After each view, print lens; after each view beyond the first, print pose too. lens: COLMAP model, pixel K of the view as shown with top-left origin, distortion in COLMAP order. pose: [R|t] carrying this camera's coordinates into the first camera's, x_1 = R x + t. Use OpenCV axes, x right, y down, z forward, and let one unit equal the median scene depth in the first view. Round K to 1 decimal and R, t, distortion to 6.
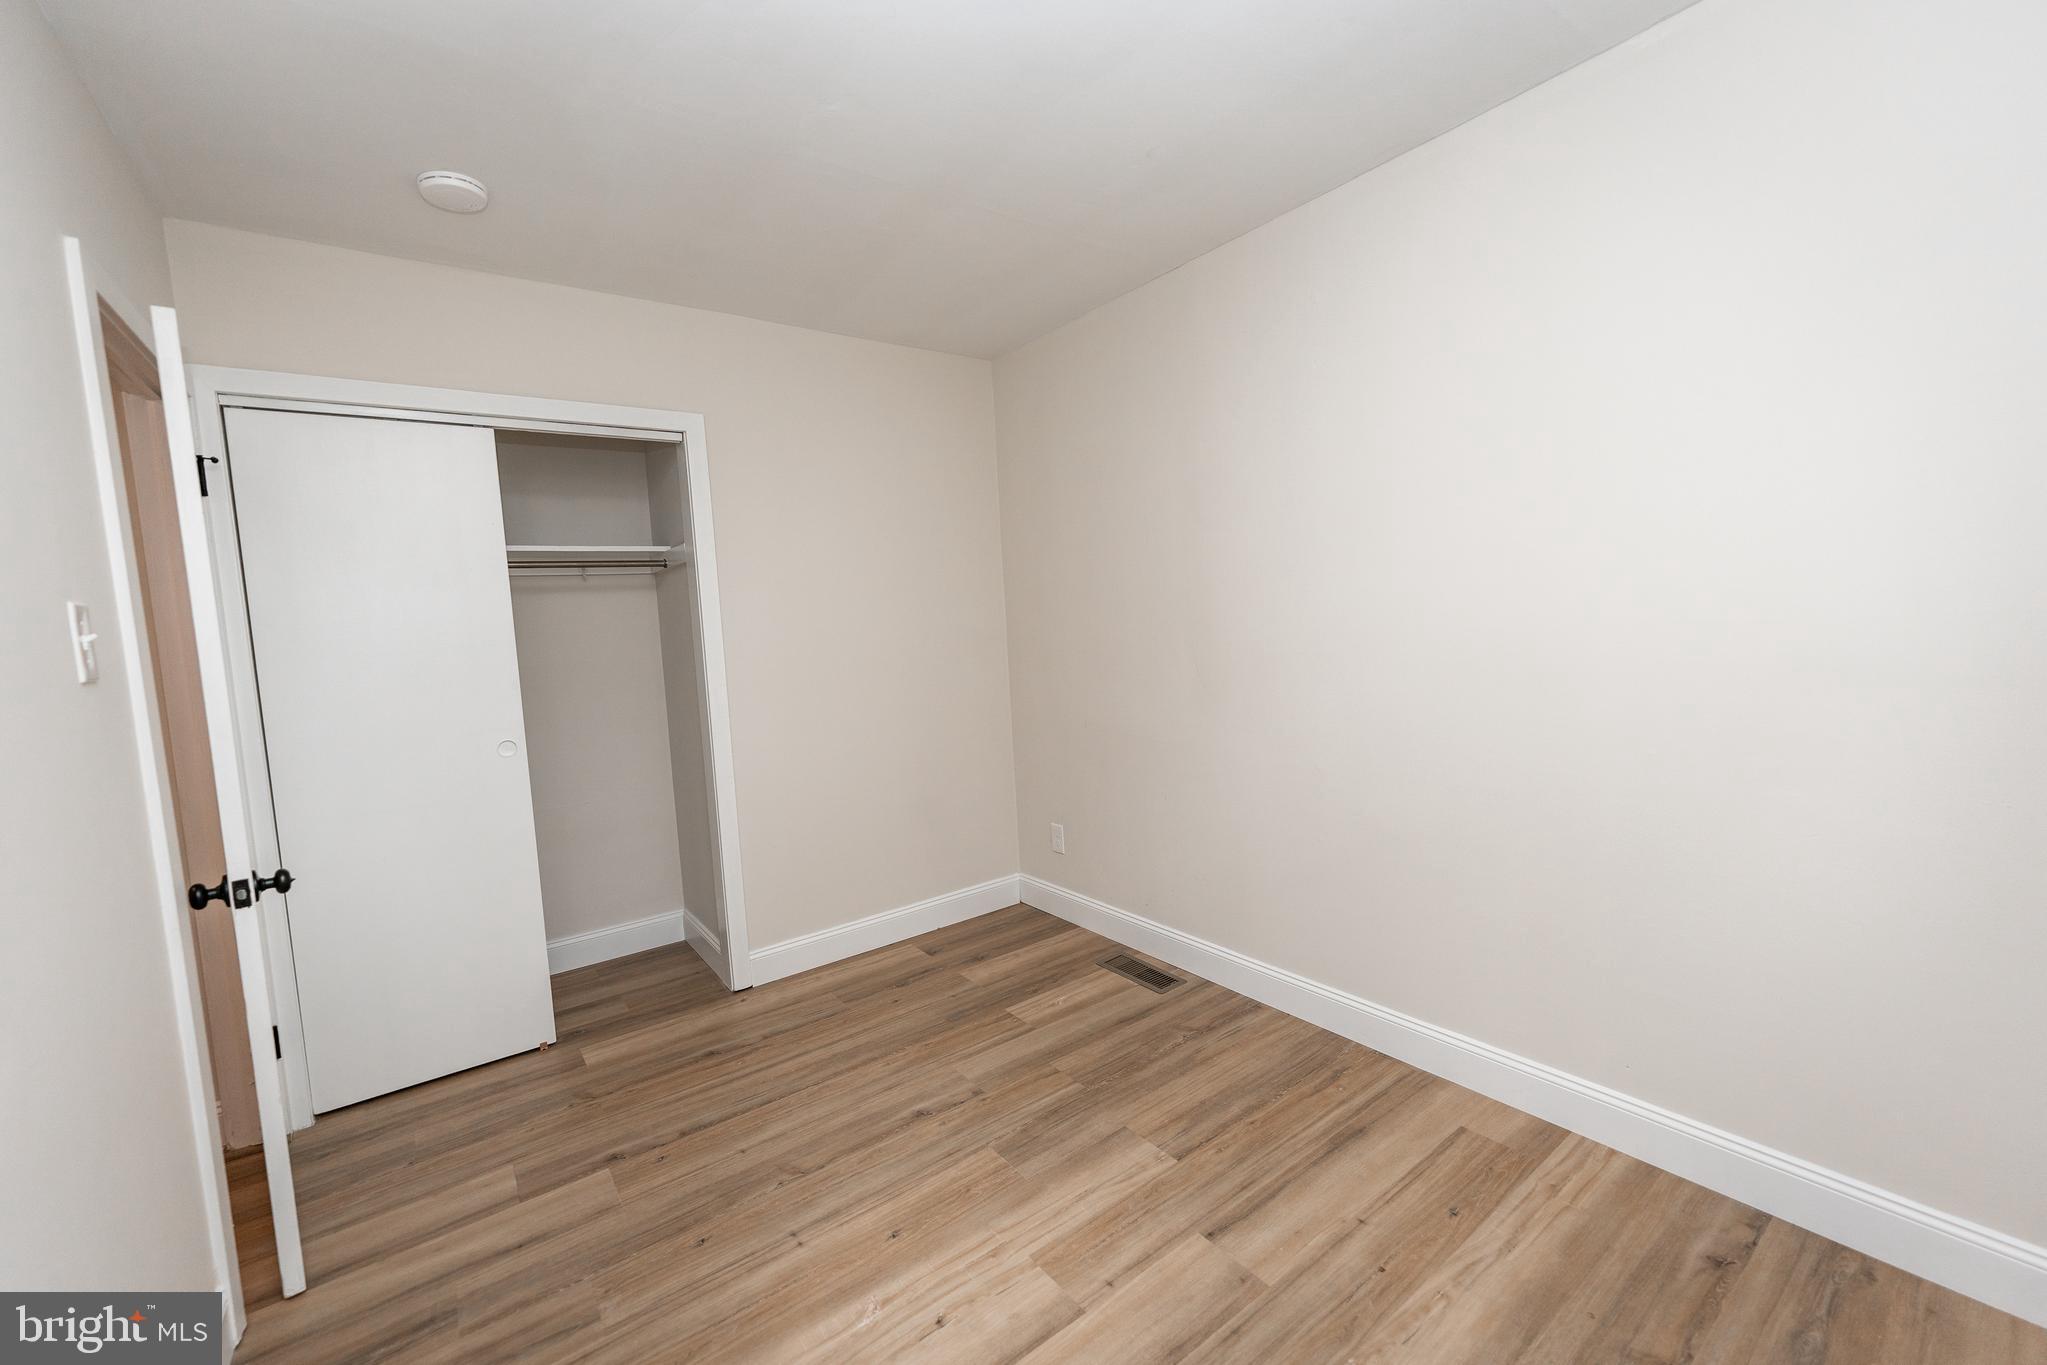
lens RADIAL K [[820.7, 0, 1014.2], [0, 820.7, 684.2], [0, 0, 1]] dist [0.000454, -0.000236]
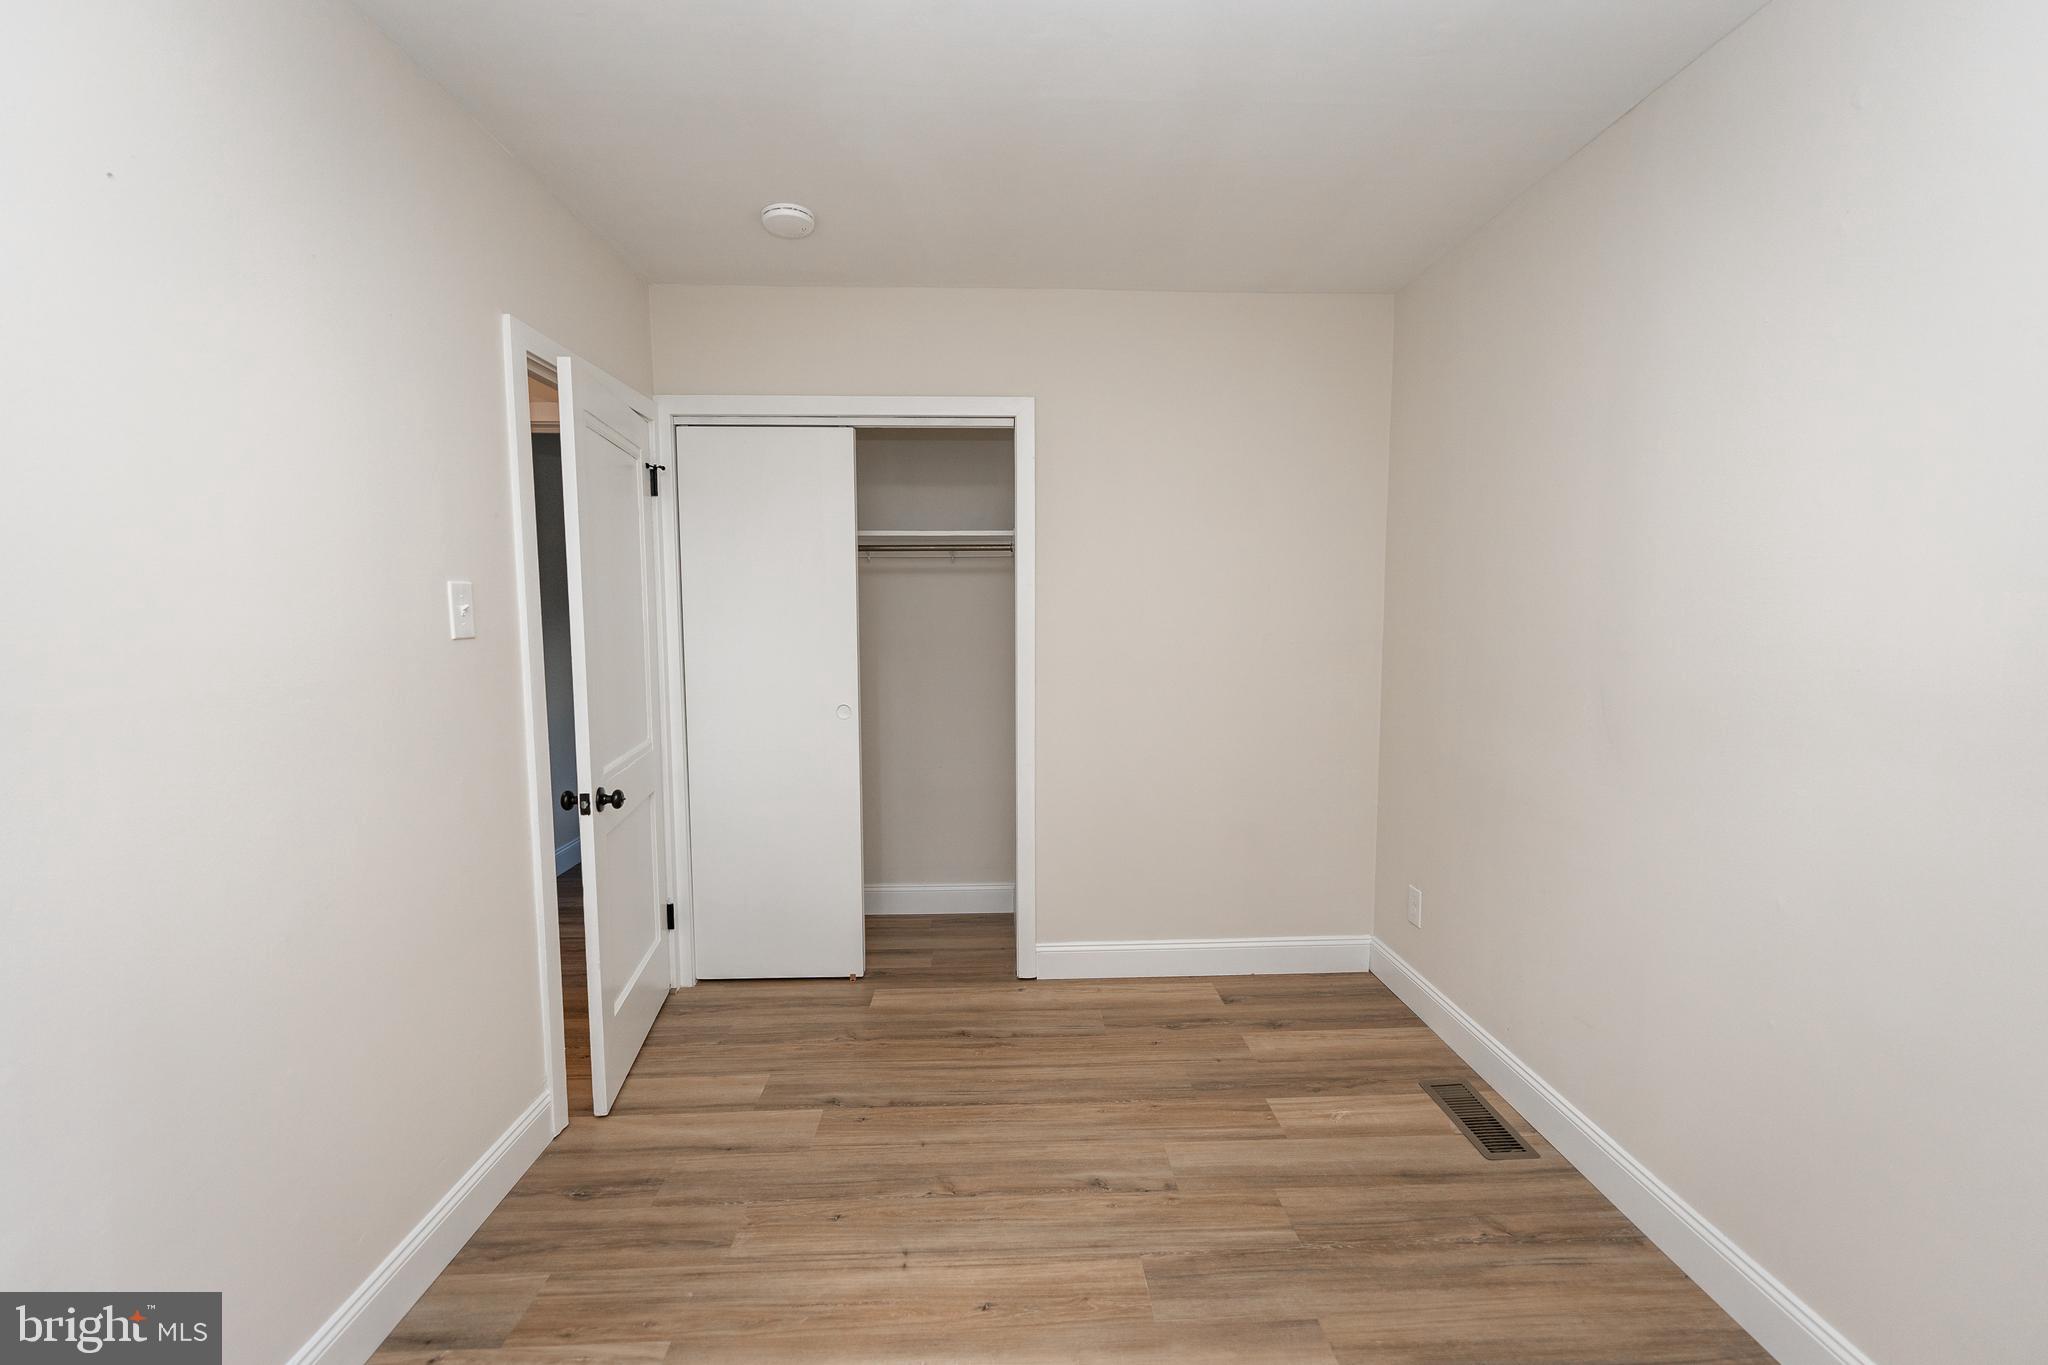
lens RADIAL K [[841.6, 0, 1018.4], [0, 841.6, 684.0], [0, 0, 1]] dist [0.001795, -0.000314]
pose [[0.825596, 0.101598, -0.555040, 0.248946], [-0.087732, 0.994807, 0.051599, -0.045901], [0.557400, 0.006095, 0.830222, 0.189017]]
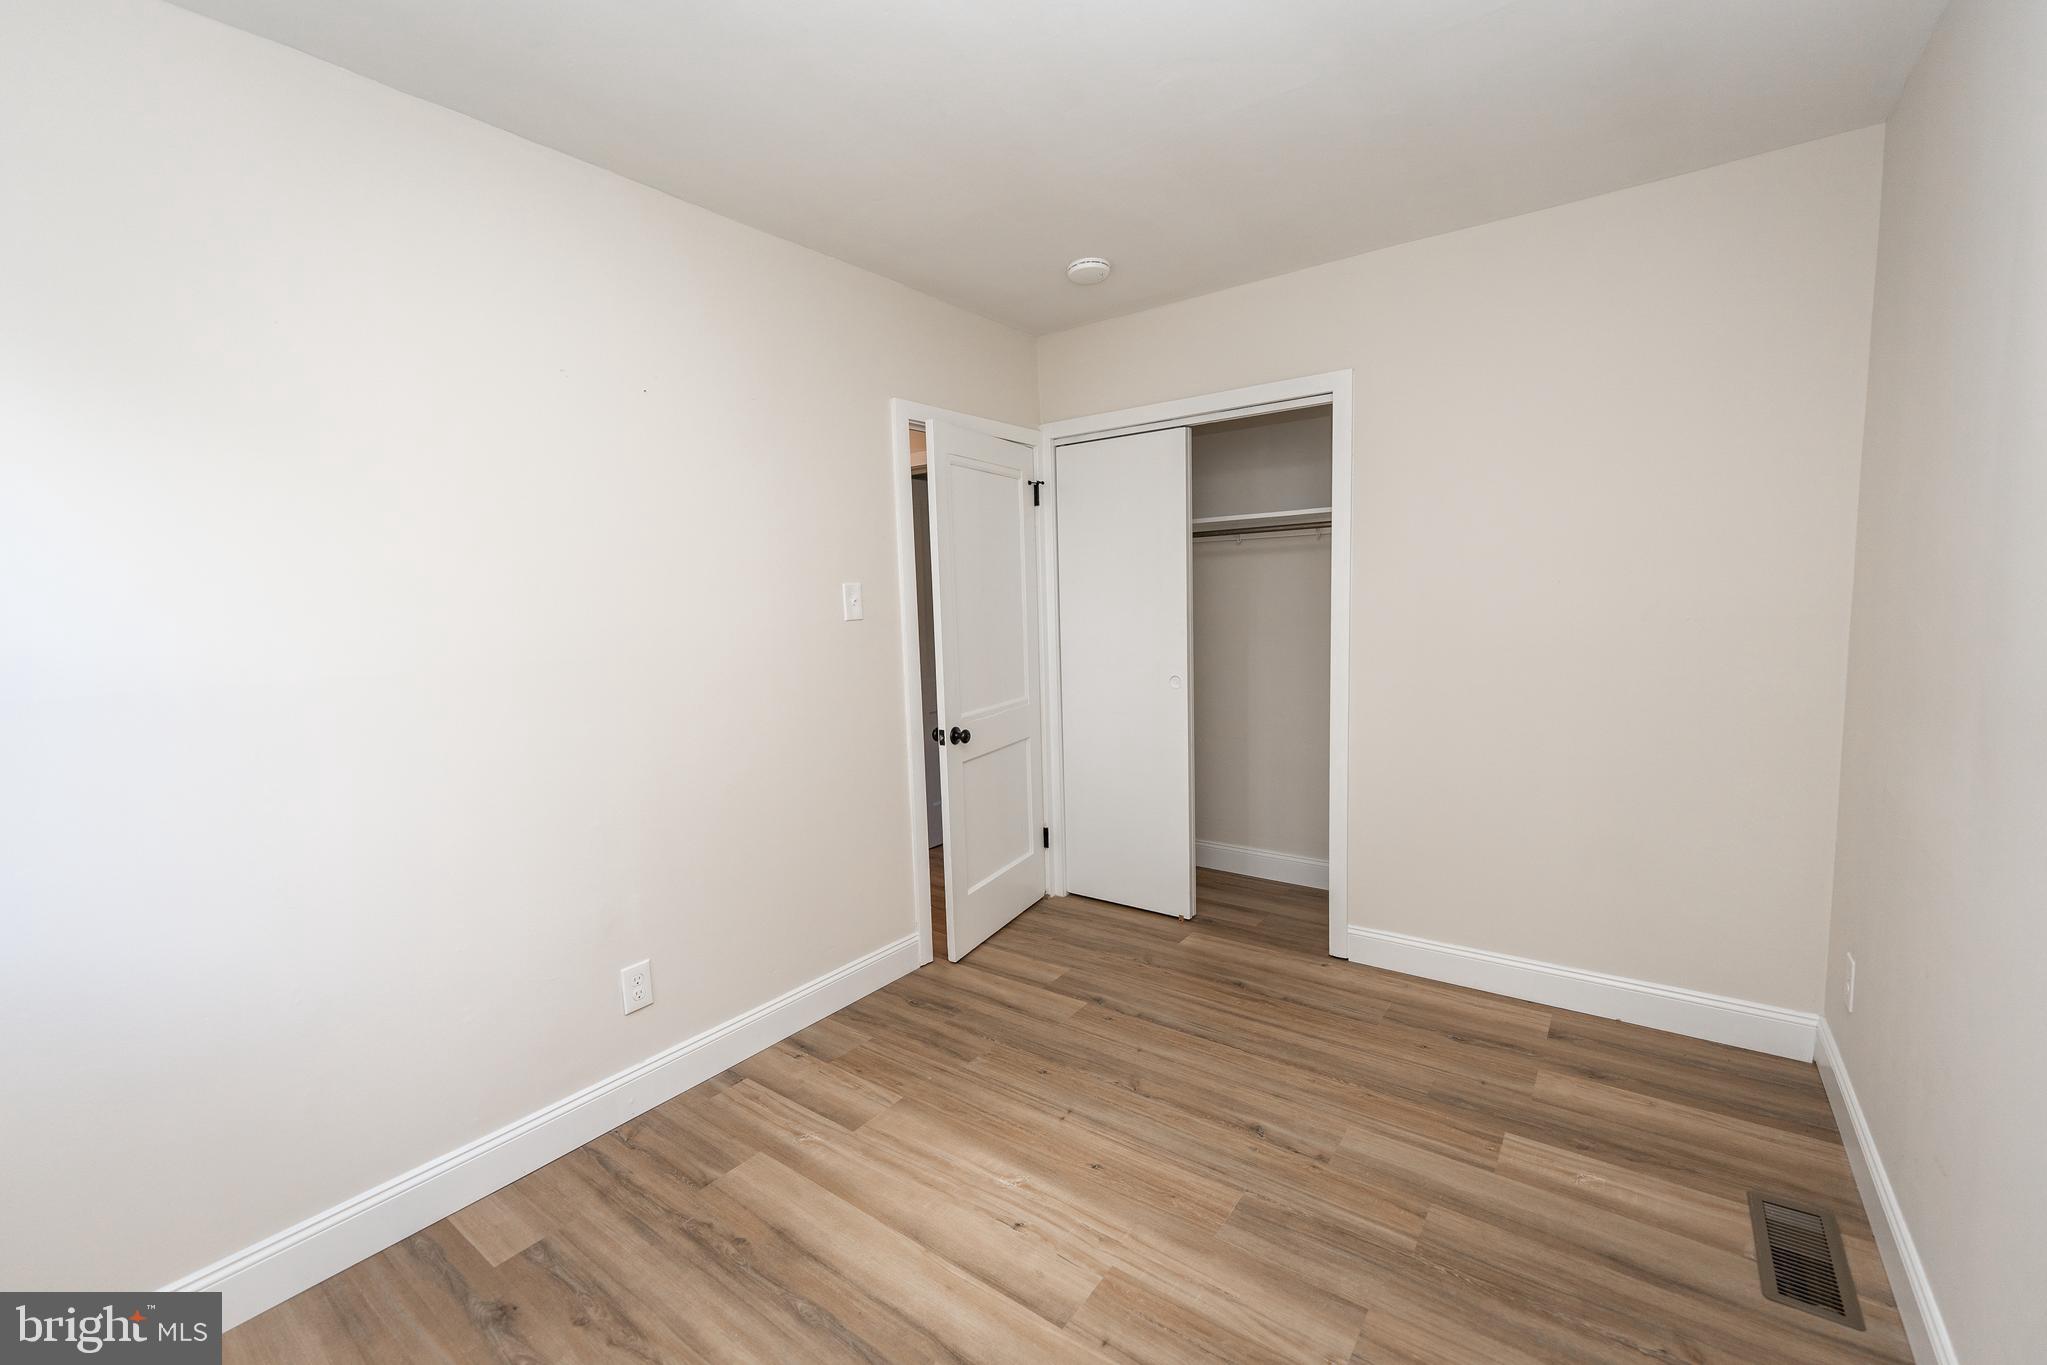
lens RADIAL K [[835.0, 0, 1021.6], [0, 835.0, 685.0], [0, 0, 1]] dist [0.001479, -0.000187]
pose [[0.298856, 0.146687, -0.942957, 0.598136], [-0.061874, 0.989015, 0.134242, -0.085558], [0.952290, 0.018226, 0.304649, 0.420106]]
